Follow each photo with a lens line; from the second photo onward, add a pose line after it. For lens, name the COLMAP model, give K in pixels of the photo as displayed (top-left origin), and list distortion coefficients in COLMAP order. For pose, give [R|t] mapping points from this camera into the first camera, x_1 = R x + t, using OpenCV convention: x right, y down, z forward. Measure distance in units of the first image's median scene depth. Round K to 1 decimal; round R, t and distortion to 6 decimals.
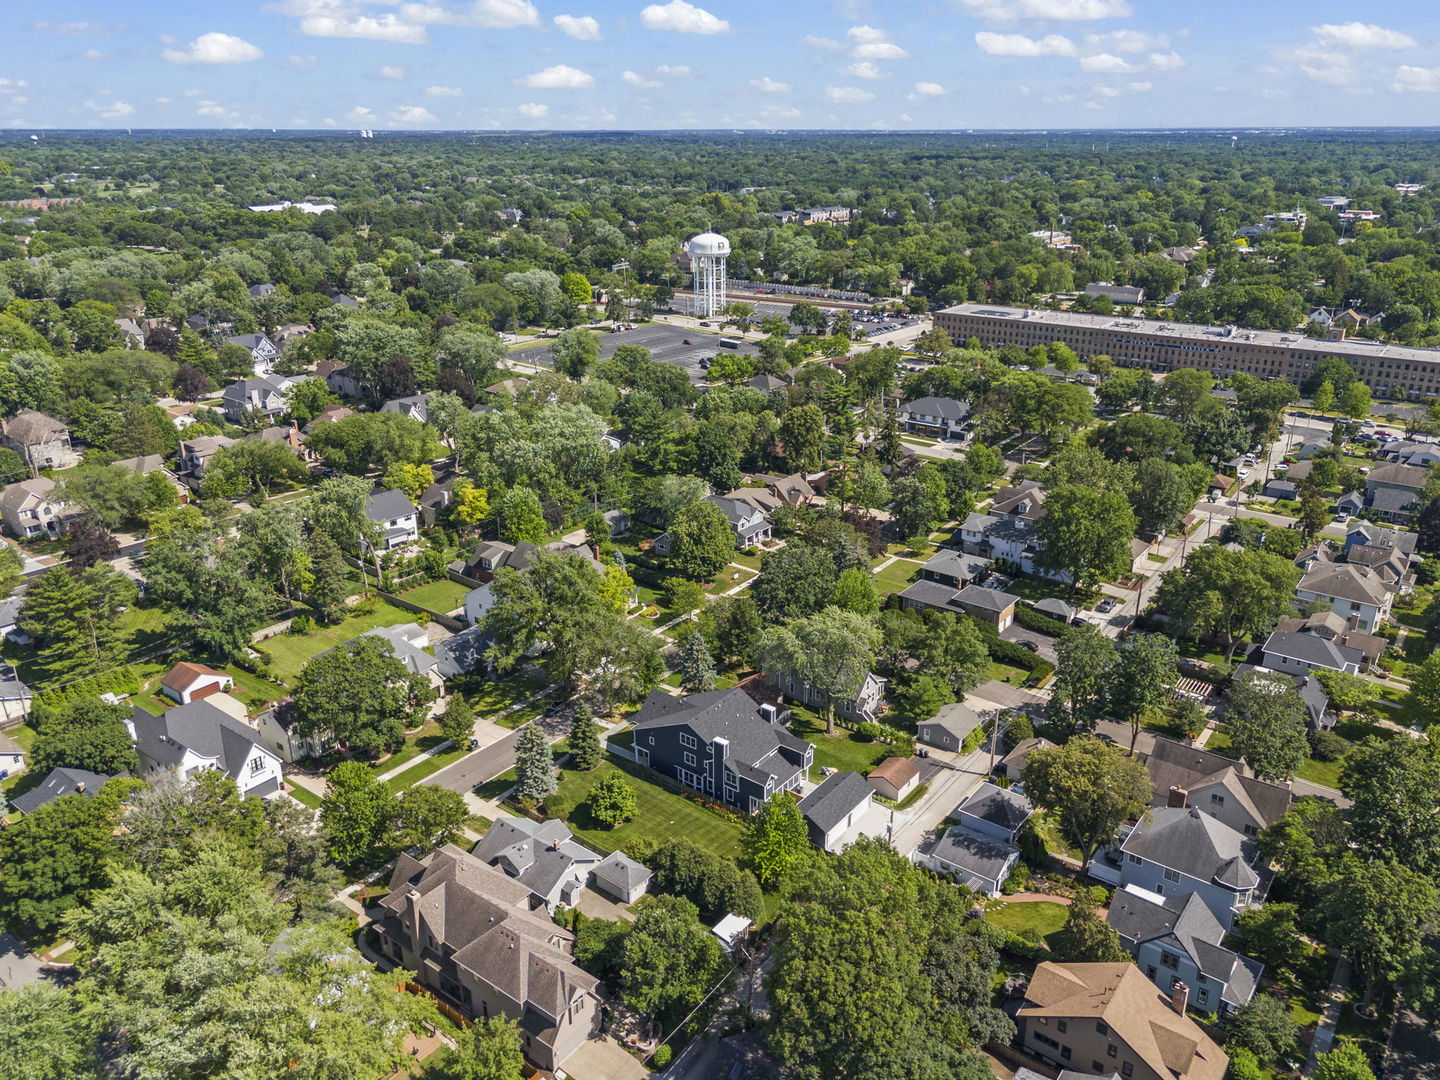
lens RADIAL K [[1080.1, 0, 715.1], [0, 1080.1, 540.4], [0, 0, 1]] dist [0.066193, -0.079771]
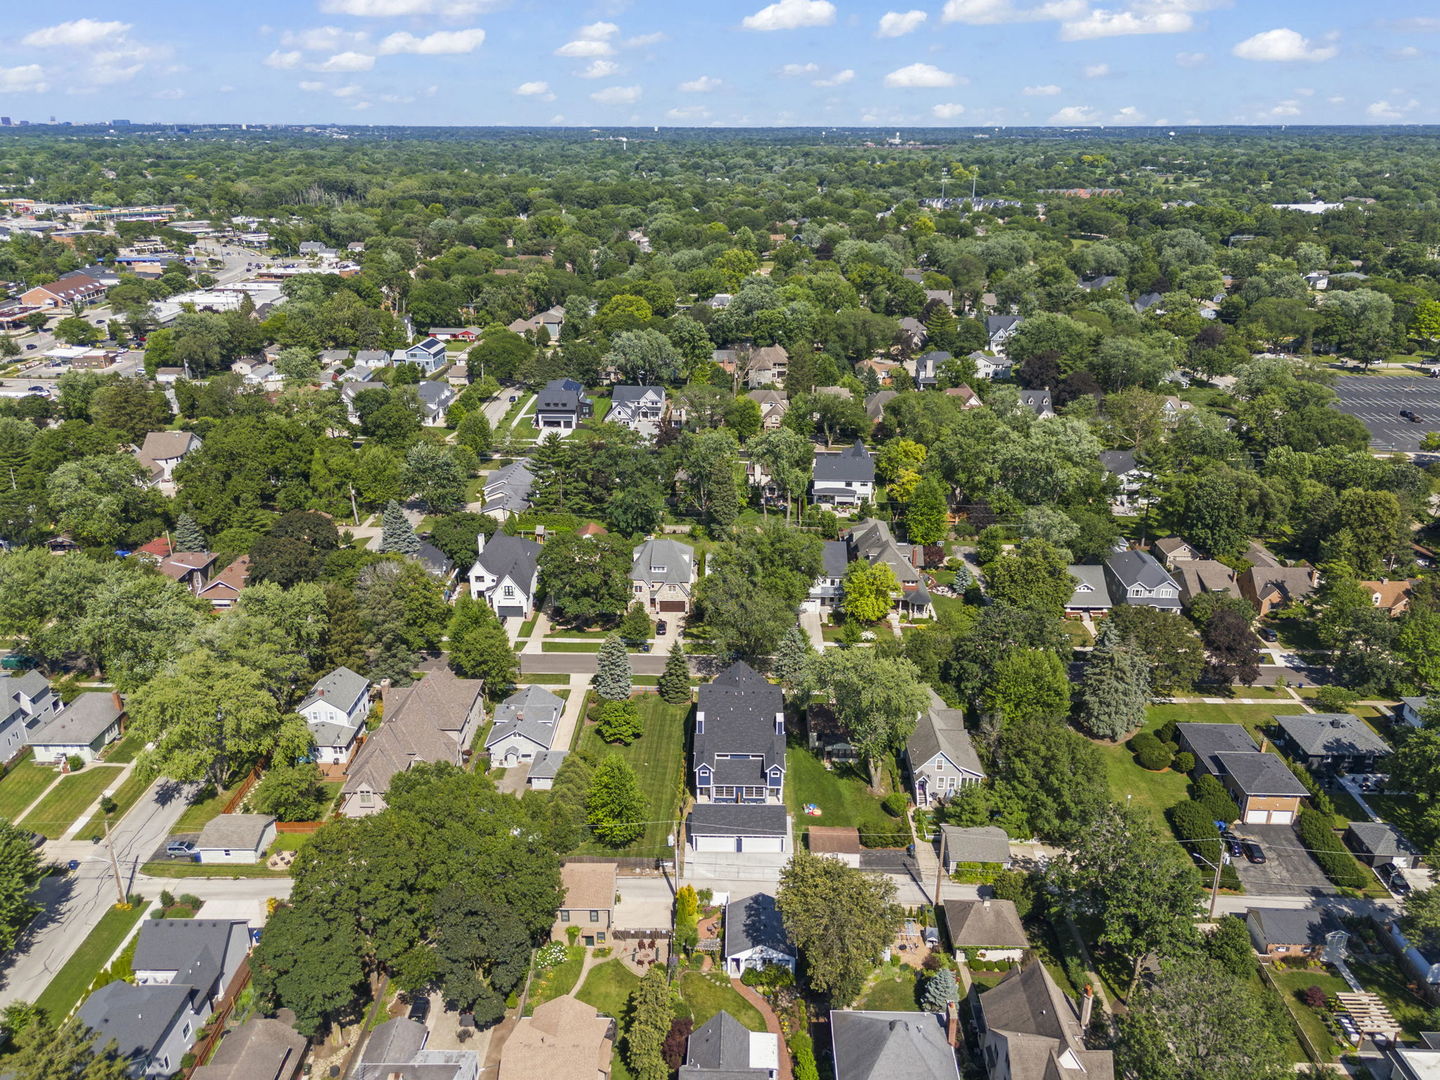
lens RADIAL K [[1080.1, 0, 715.1], [0, 1080.1, 540.4], [0, 0, 1]] dist [0.066193, -0.079771]
pose [[0.600563, 0.297720, -0.742083, 0.457723], [-0.295653, 0.945002, 0.139859, -0.076233], [0.742909, 0.135405, 0.655555, 0.185387]]
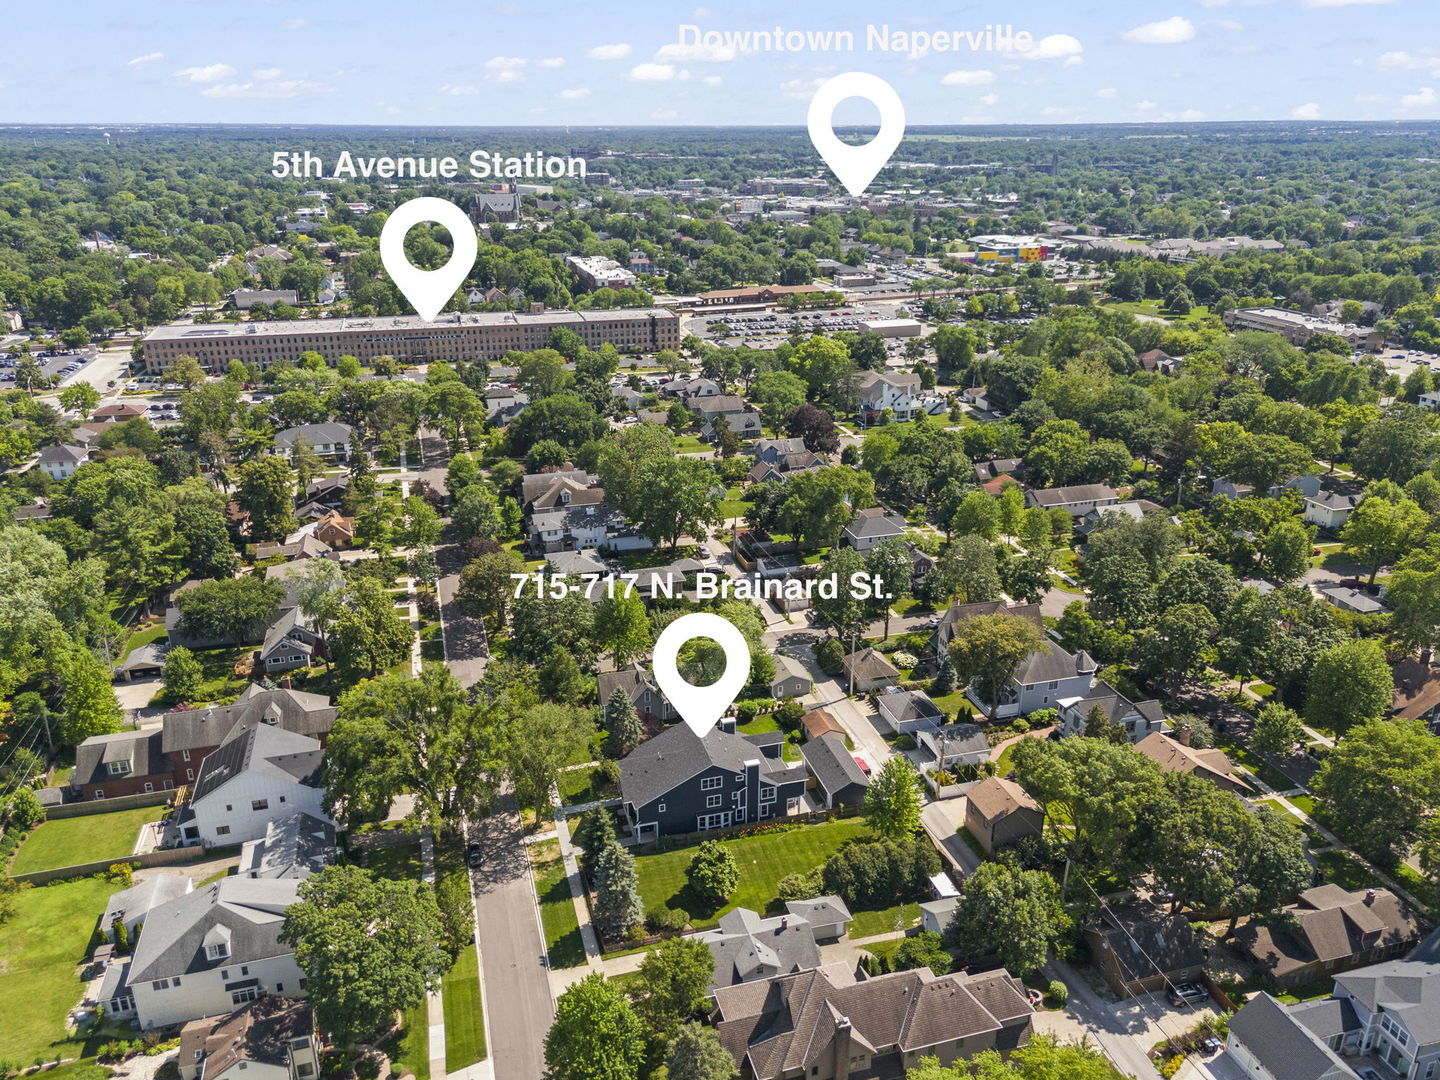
lens RADIAL K [[1080.1, 0, 715.1], [0, 1080.1, 540.4], [0, 0, 1]] dist [0.066193, -0.079771]
pose [[0.582308, -0.289858, 0.759539, -0.451716], [0.285767, 0.947637, 0.142555, -0.101341], [-0.761088, 0.134040, 0.634649, 0.235663]]
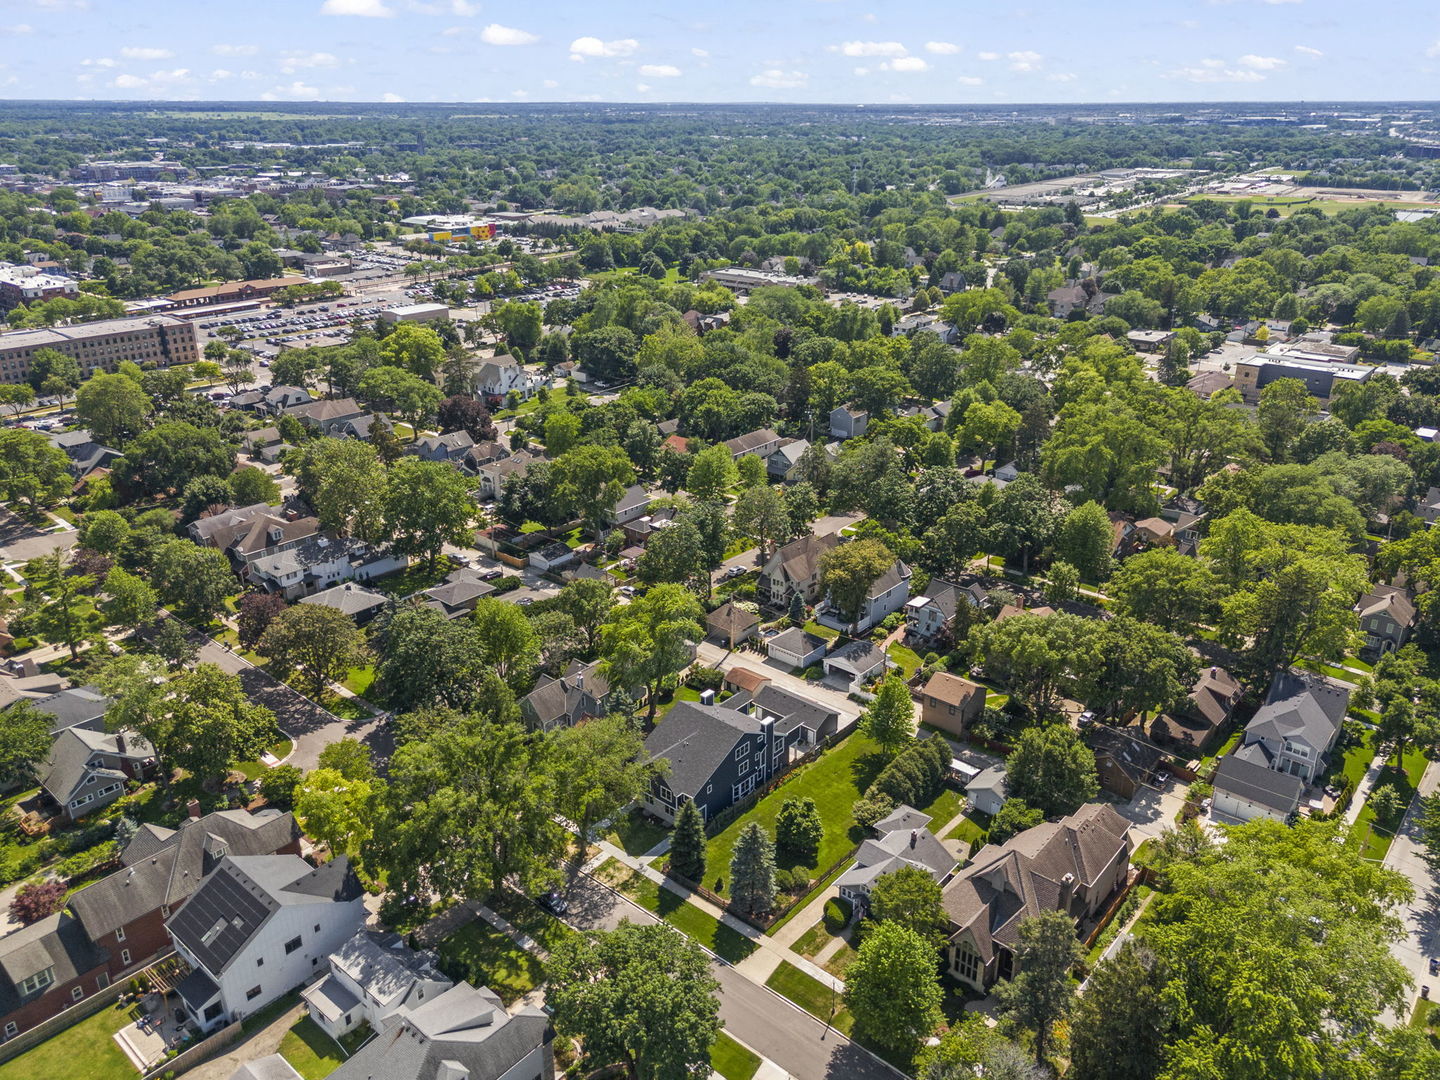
lens RADIAL K [[1080.1, 0, 715.1], [0, 1080.1, 540.4], [0, 0, 1]] dist [0.066193, -0.079771]
pose [[0.034366, -0.371498, 0.927798, -0.569257], [0.348528, 0.874521, 0.337256, -0.211584], [-0.936668, 0.311773, 0.159531, 0.523384]]
